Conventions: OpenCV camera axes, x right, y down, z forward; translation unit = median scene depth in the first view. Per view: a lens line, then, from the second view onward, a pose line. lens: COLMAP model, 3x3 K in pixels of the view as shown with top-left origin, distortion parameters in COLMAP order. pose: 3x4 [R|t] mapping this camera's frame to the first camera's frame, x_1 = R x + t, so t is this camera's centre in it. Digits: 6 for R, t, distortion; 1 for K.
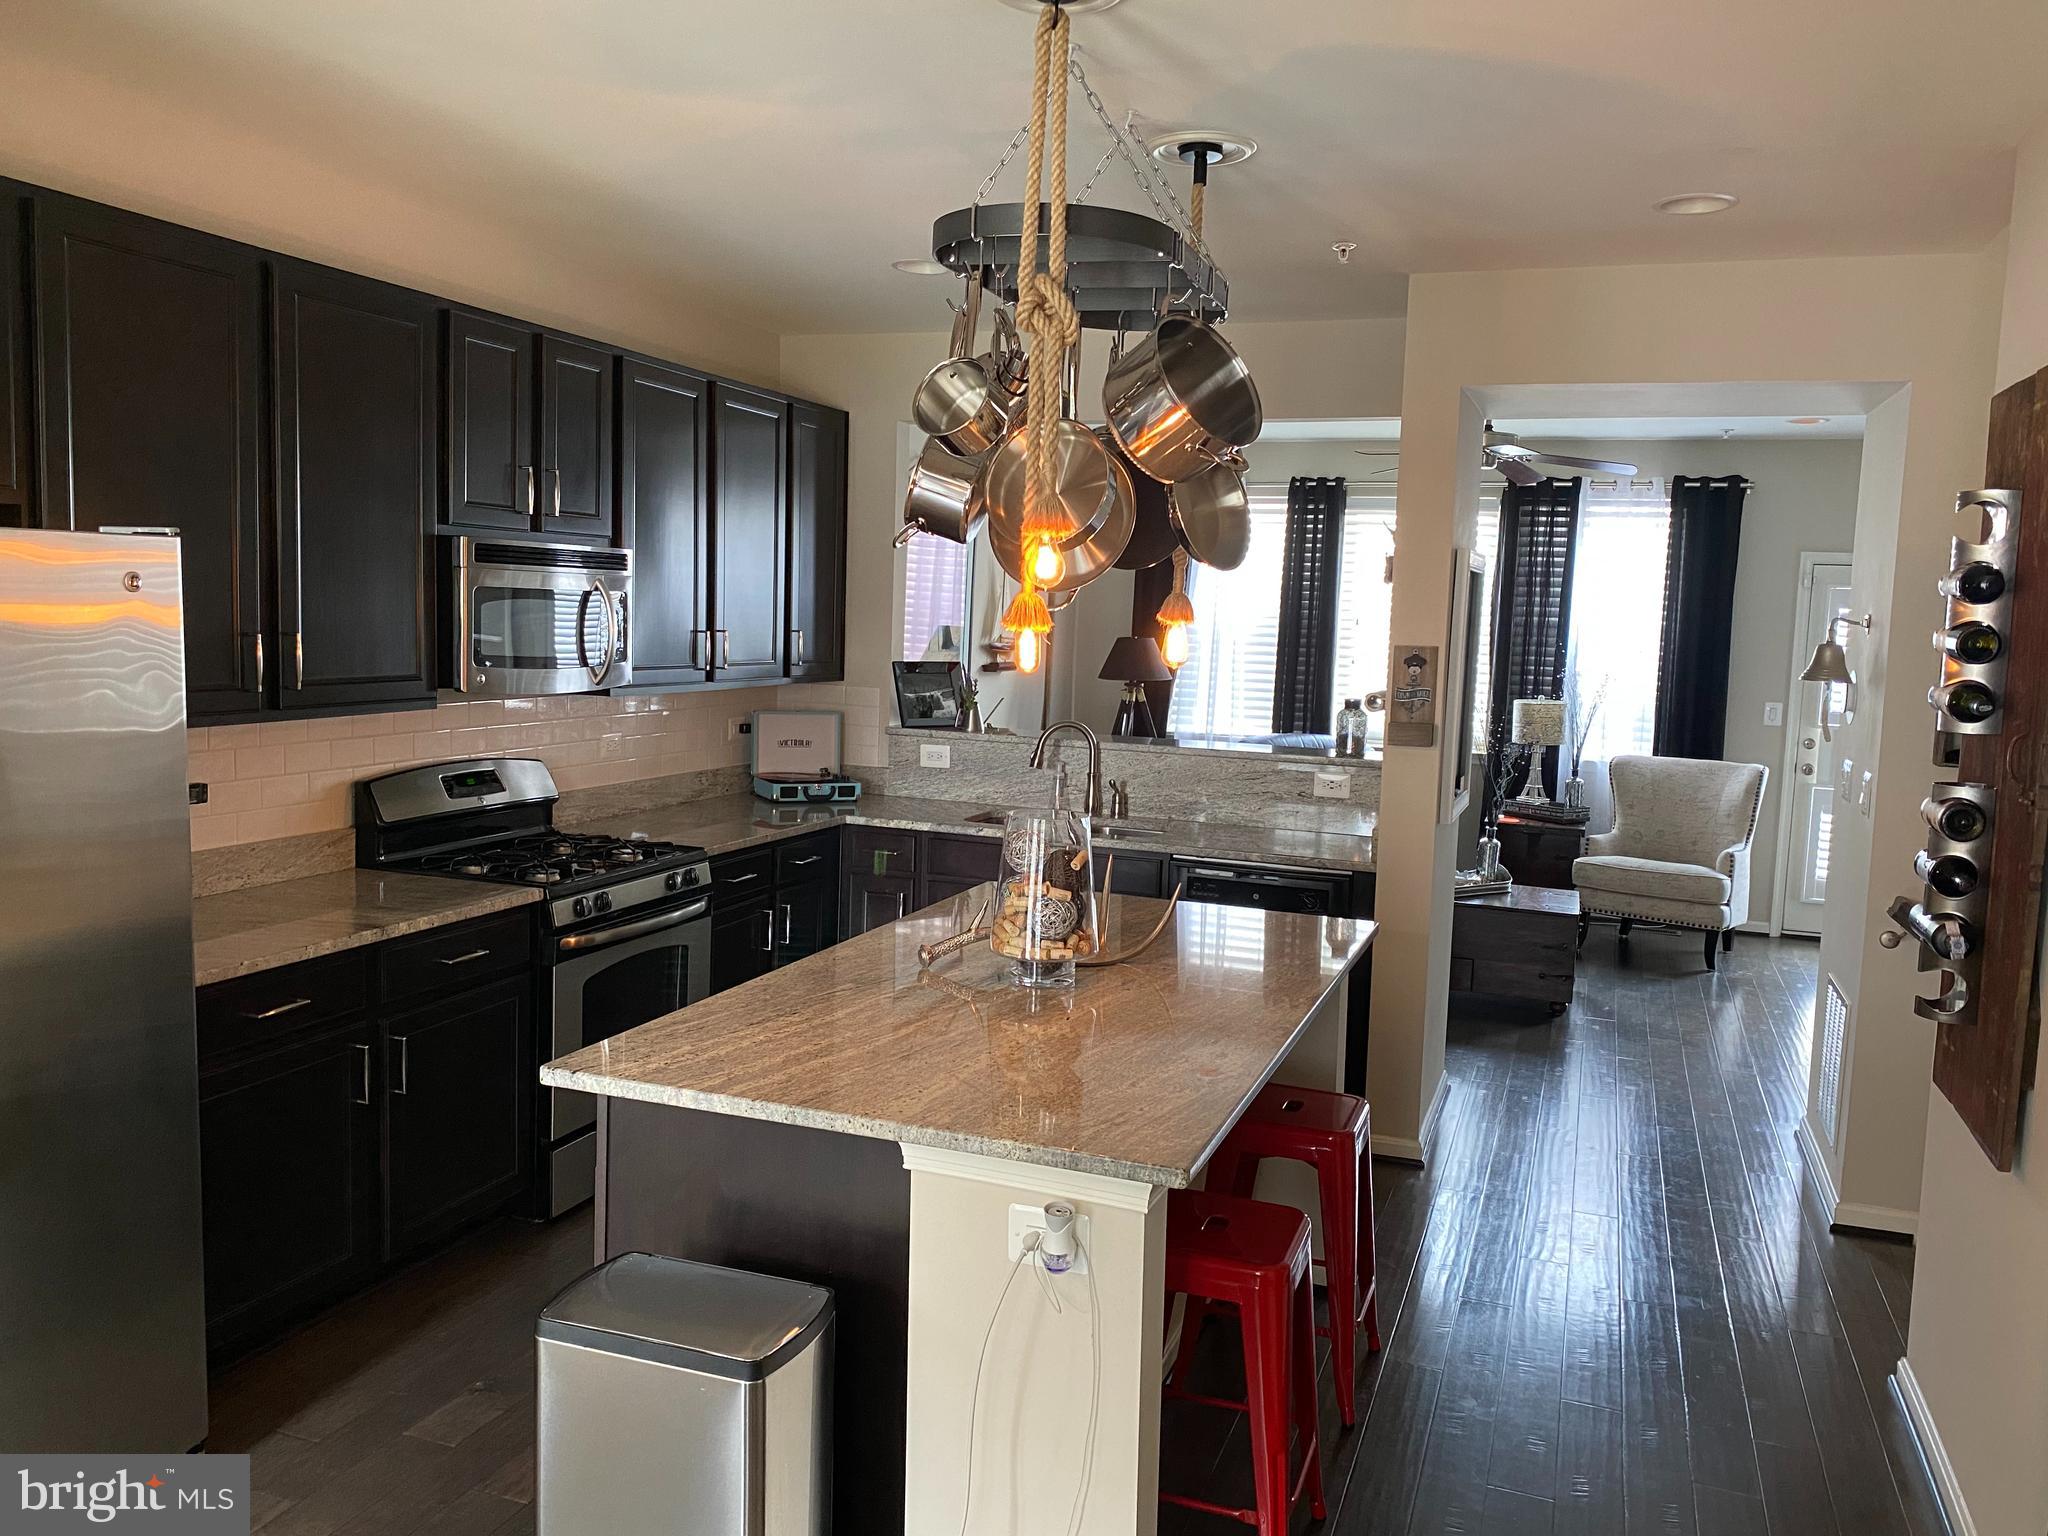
lens RADIAL K [[1556.9, 0, 1021.4], [0, 1556.9, 752.7], [0, 0, 1]] dist [0.034646, -0.010099]
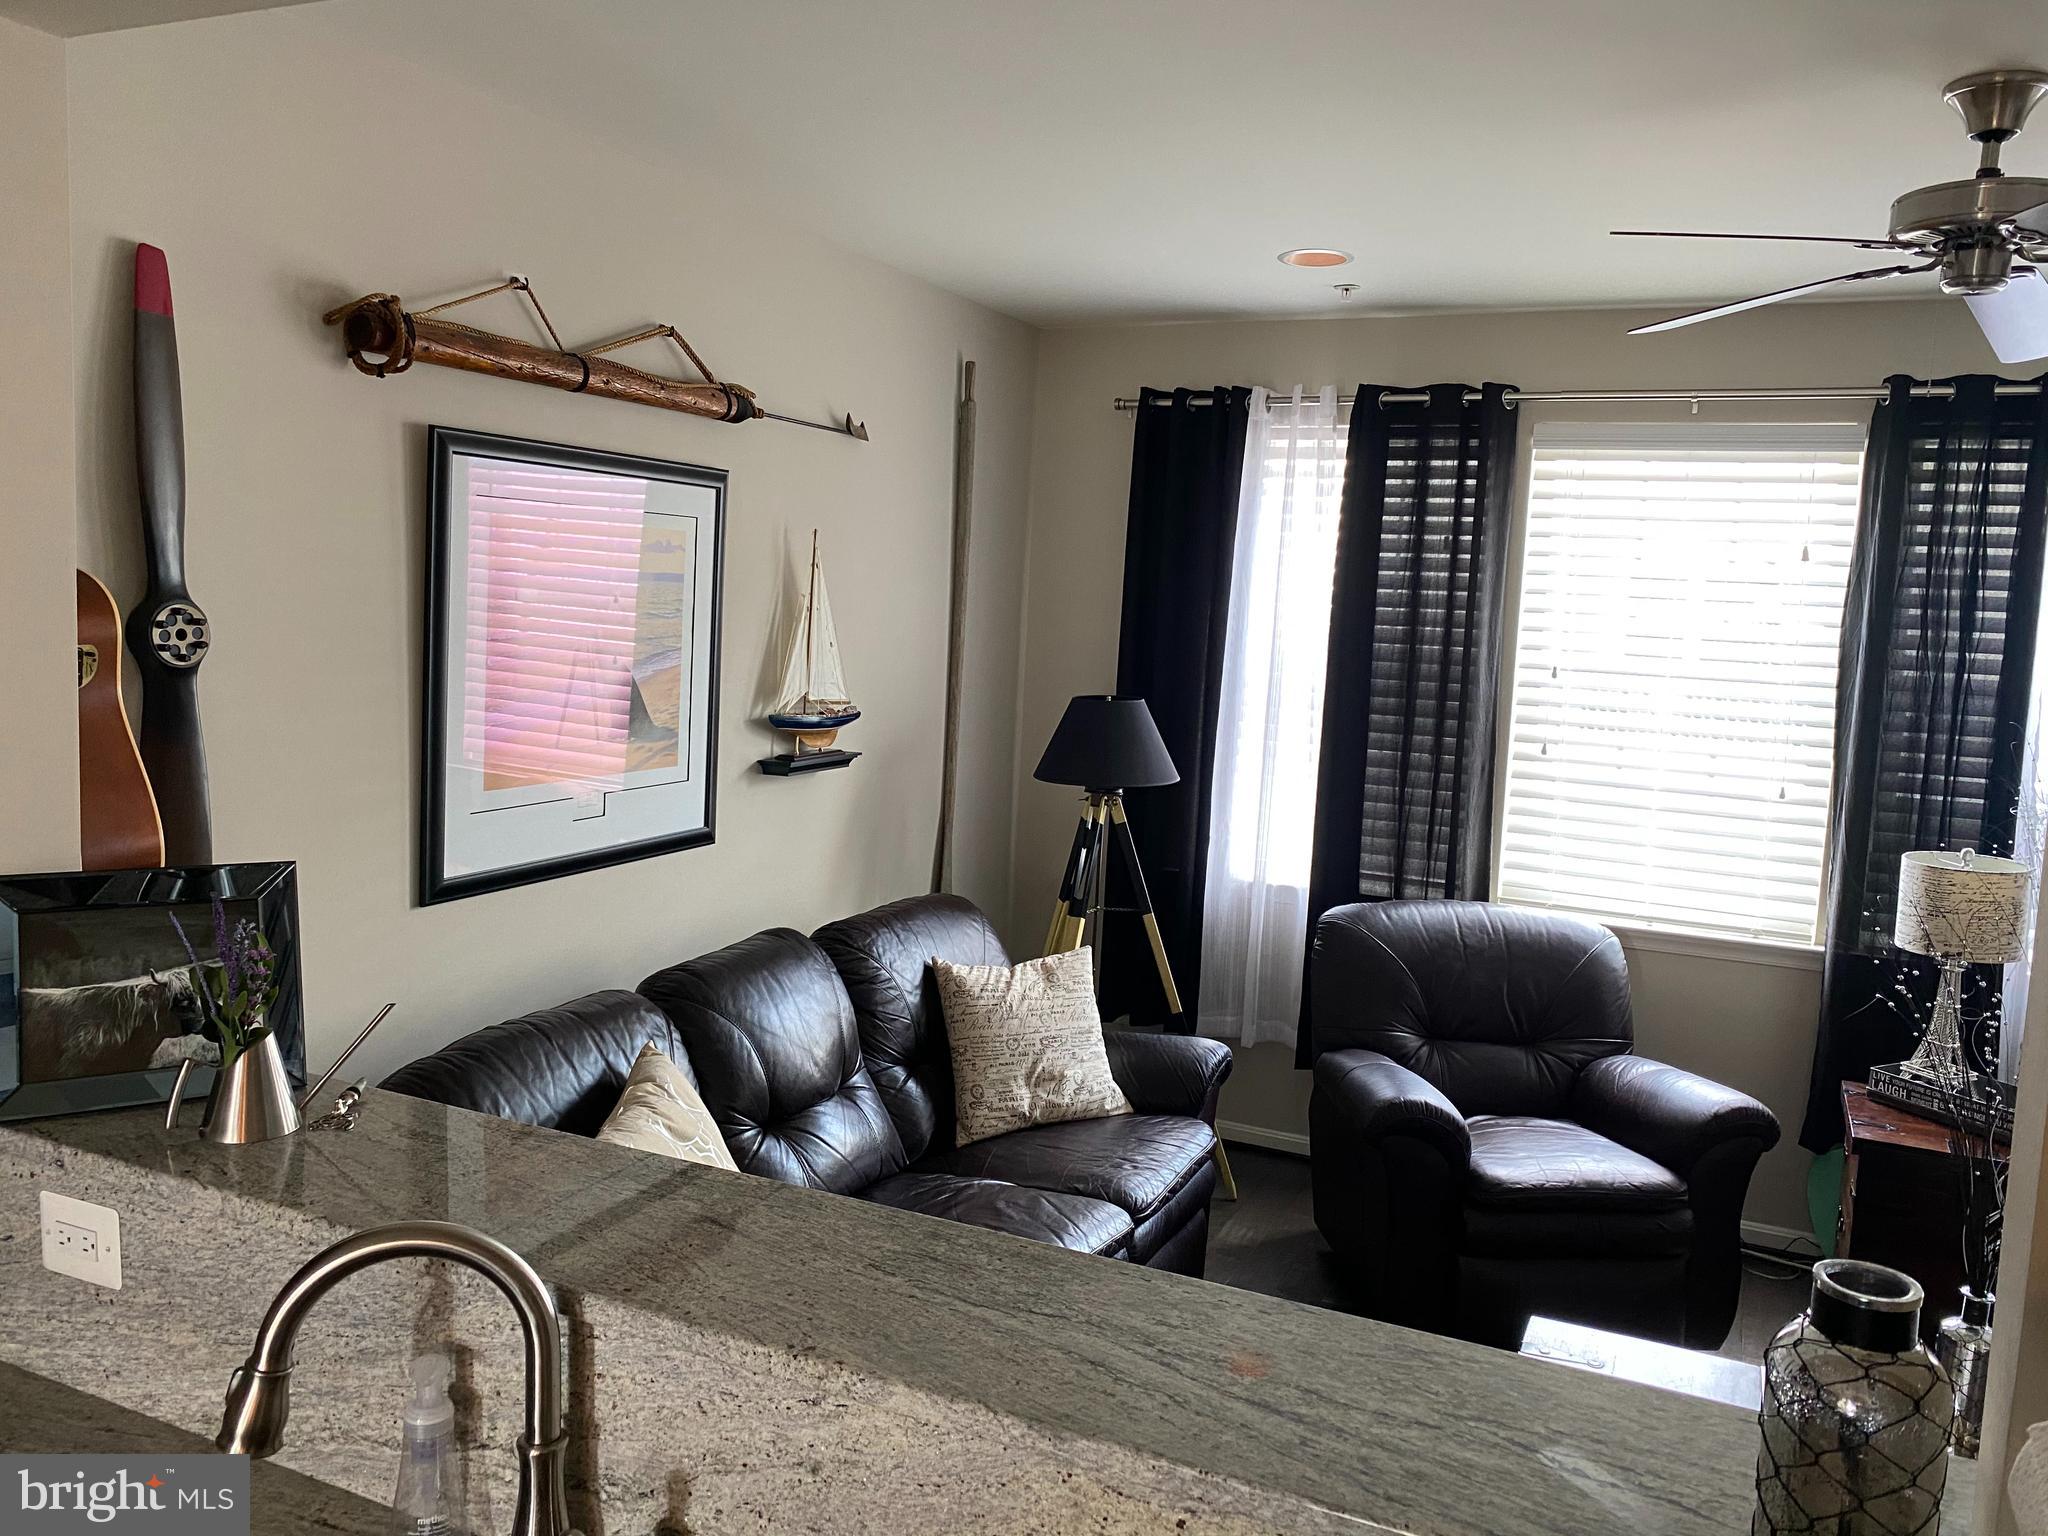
lens RADIAL K [[1556.9, 0, 1021.4], [0, 1556.9, 752.7], [0, 0, 1]] dist [0.034646, -0.010099]
pose [[0.997095, 0.019537, -0.073614, 0.086053], [-0.019408, 0.999809, 0.002466, -0.058943], [0.073648, -0.001030, 0.997284, 0.507812]]
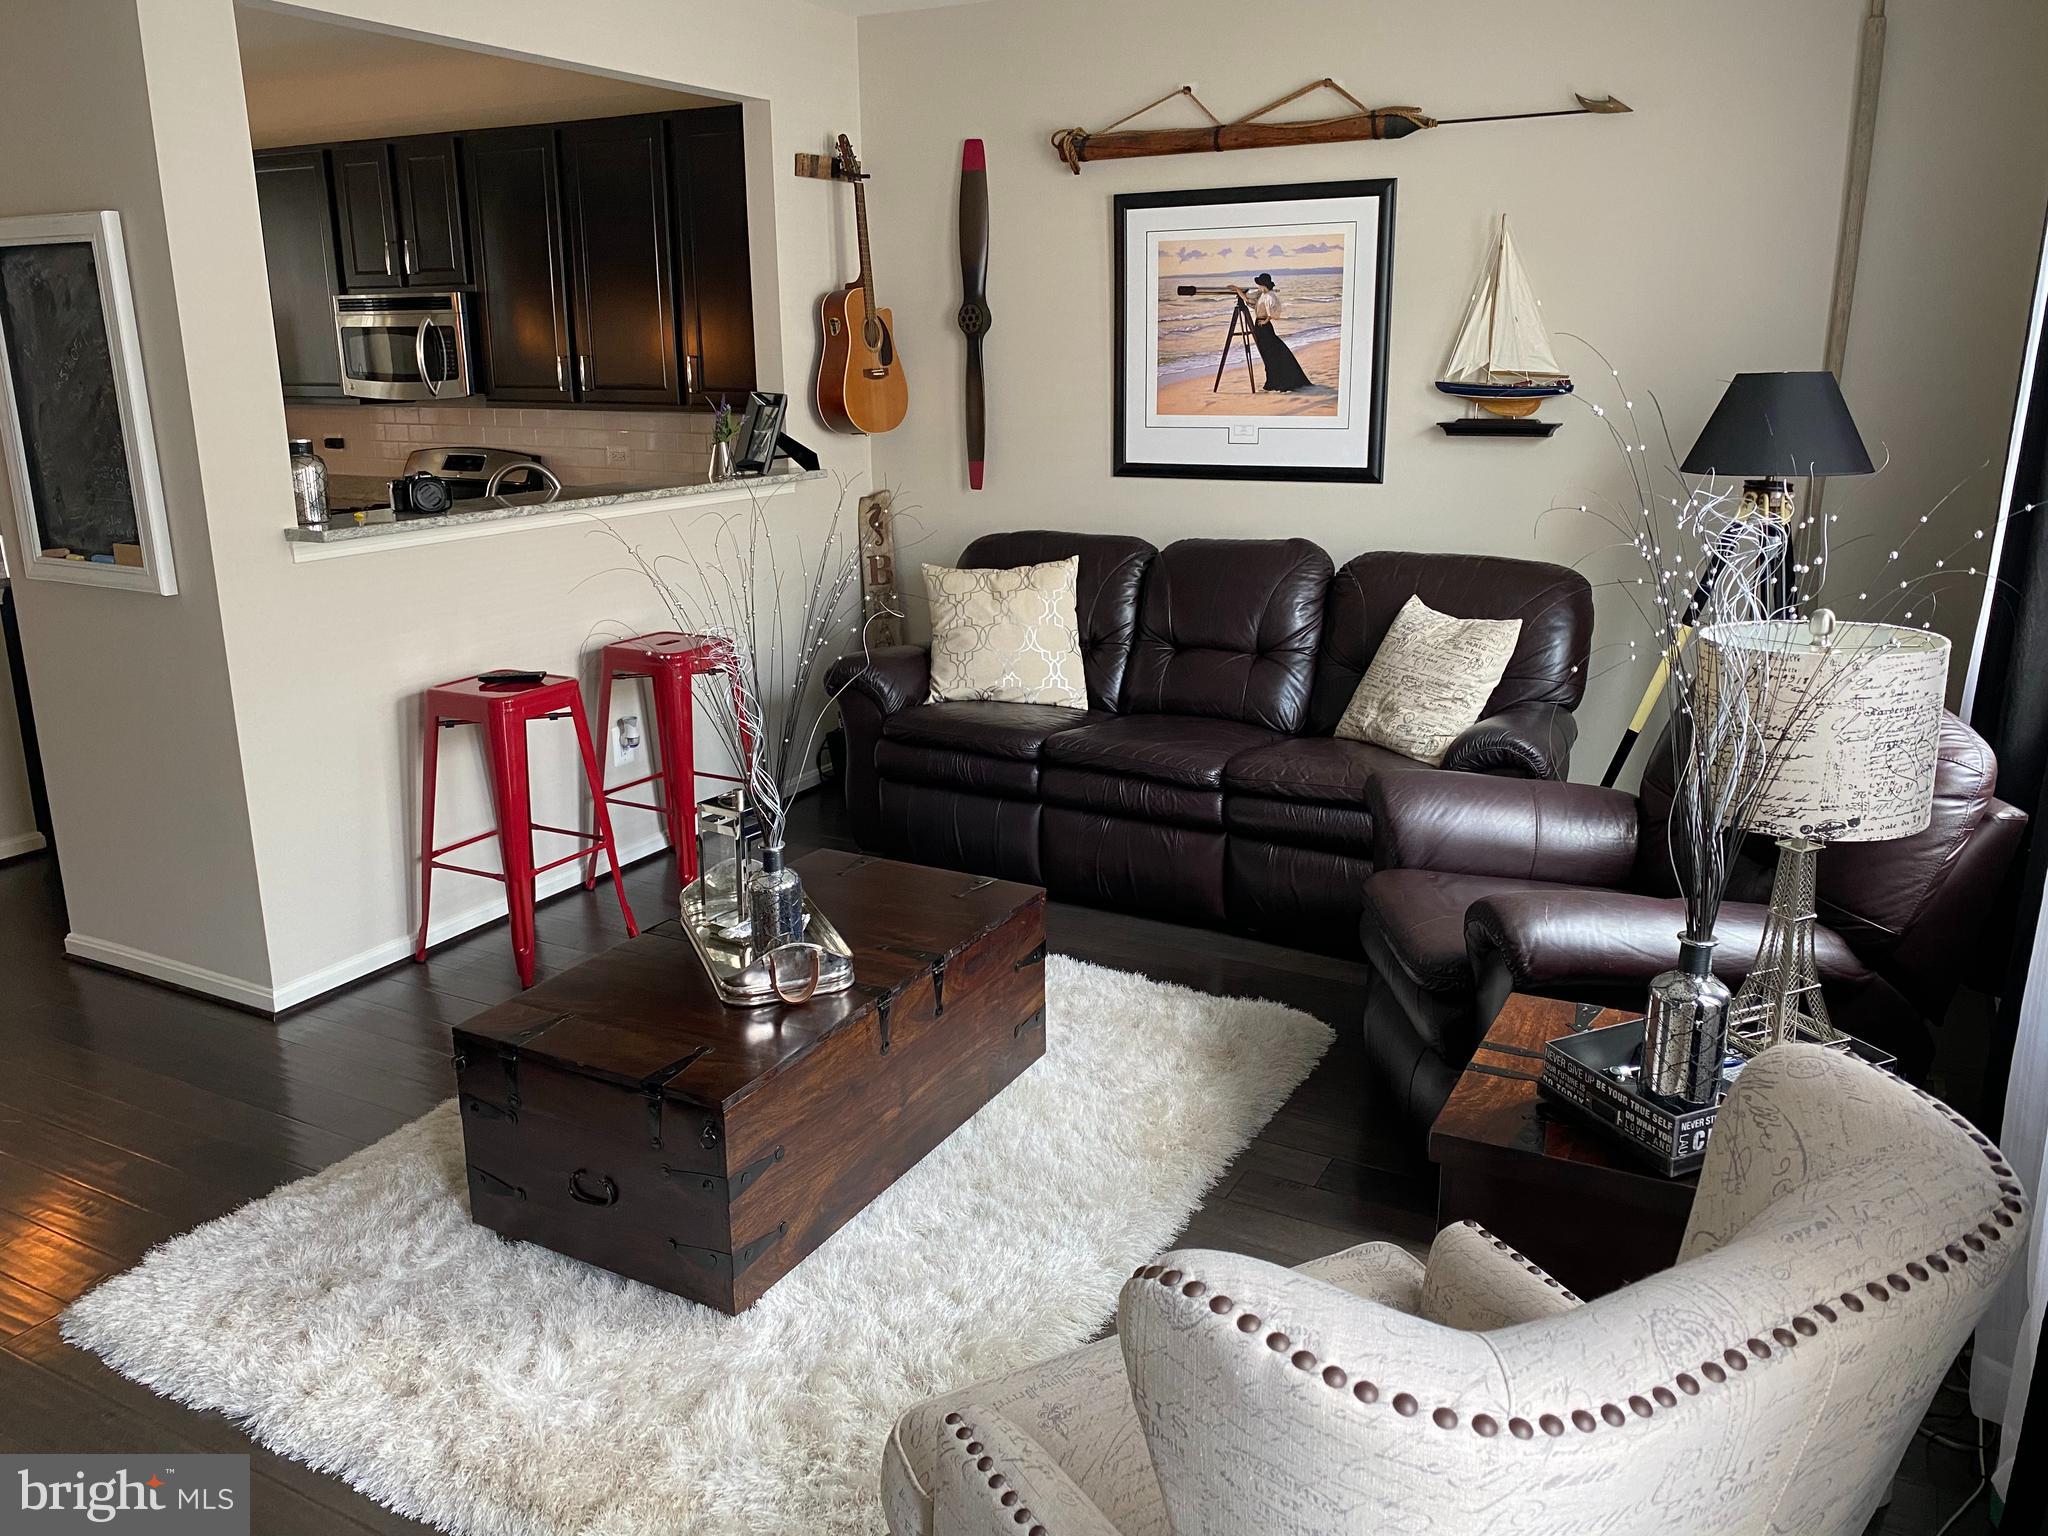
lens RADIAL K [[1556.9, 0, 1021.4], [0, 1556.9, 752.7], [0, 0, 1]] dist [0.034646, -0.010099]
pose [[-0.139482, 0.232299, -0.962591, 0.557975], [-0.087826, 0.965361, 0.245694, -0.063854], [0.986322, 0.118810, -0.114249, 0.888293]]
